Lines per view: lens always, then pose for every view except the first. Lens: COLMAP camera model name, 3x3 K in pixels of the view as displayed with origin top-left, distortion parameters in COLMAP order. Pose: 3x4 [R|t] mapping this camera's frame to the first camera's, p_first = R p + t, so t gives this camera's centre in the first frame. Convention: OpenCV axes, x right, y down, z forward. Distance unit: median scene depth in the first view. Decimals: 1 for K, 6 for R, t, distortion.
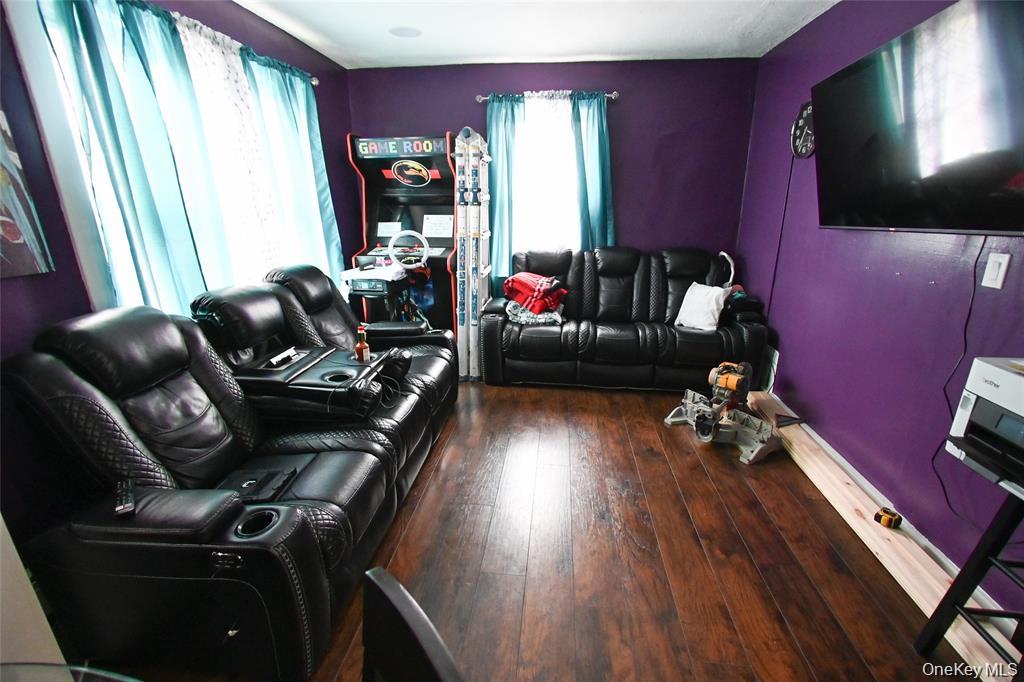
lens RADIAL K [[446.9, 0, 513.2], [0, 446.9, 348.0], [0, 0, 1]] dist [-0.004410, -0.002533]
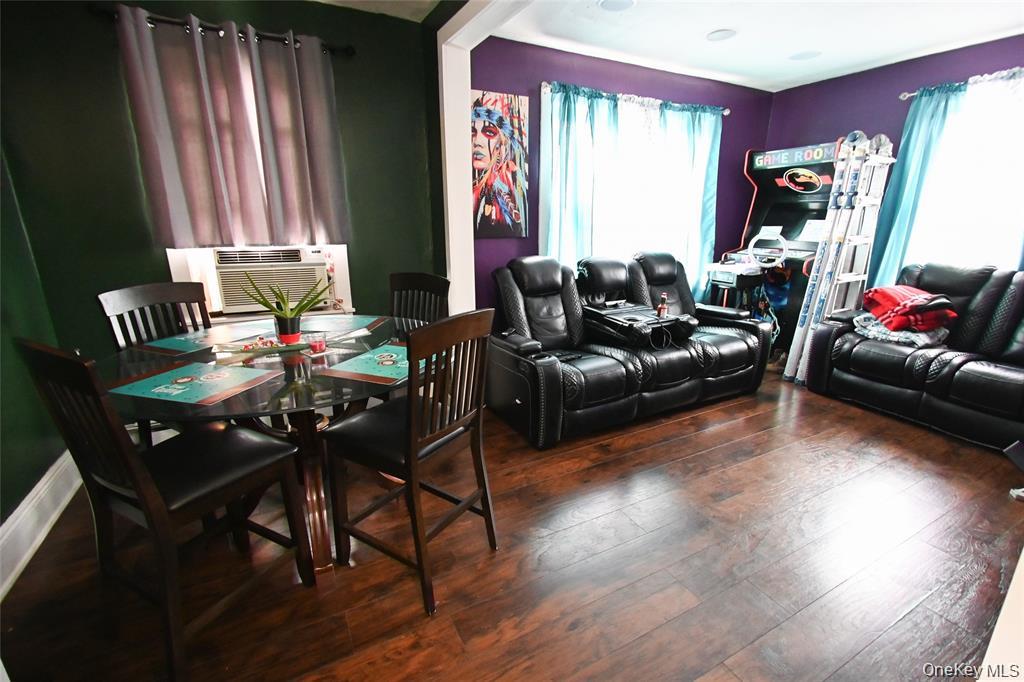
lens RADIAL K [[446.9, 0, 513.6], [0, 446.9, 347.7], [0, 0, 1]] dist [-0.004410, -0.002533]
pose [[0.563310, 0.236333, -0.791725, 0.339797], [-0.258672, 0.960494, 0.102666, 0.060880], [0.784710, 0.146964, 0.602189, -0.118662]]
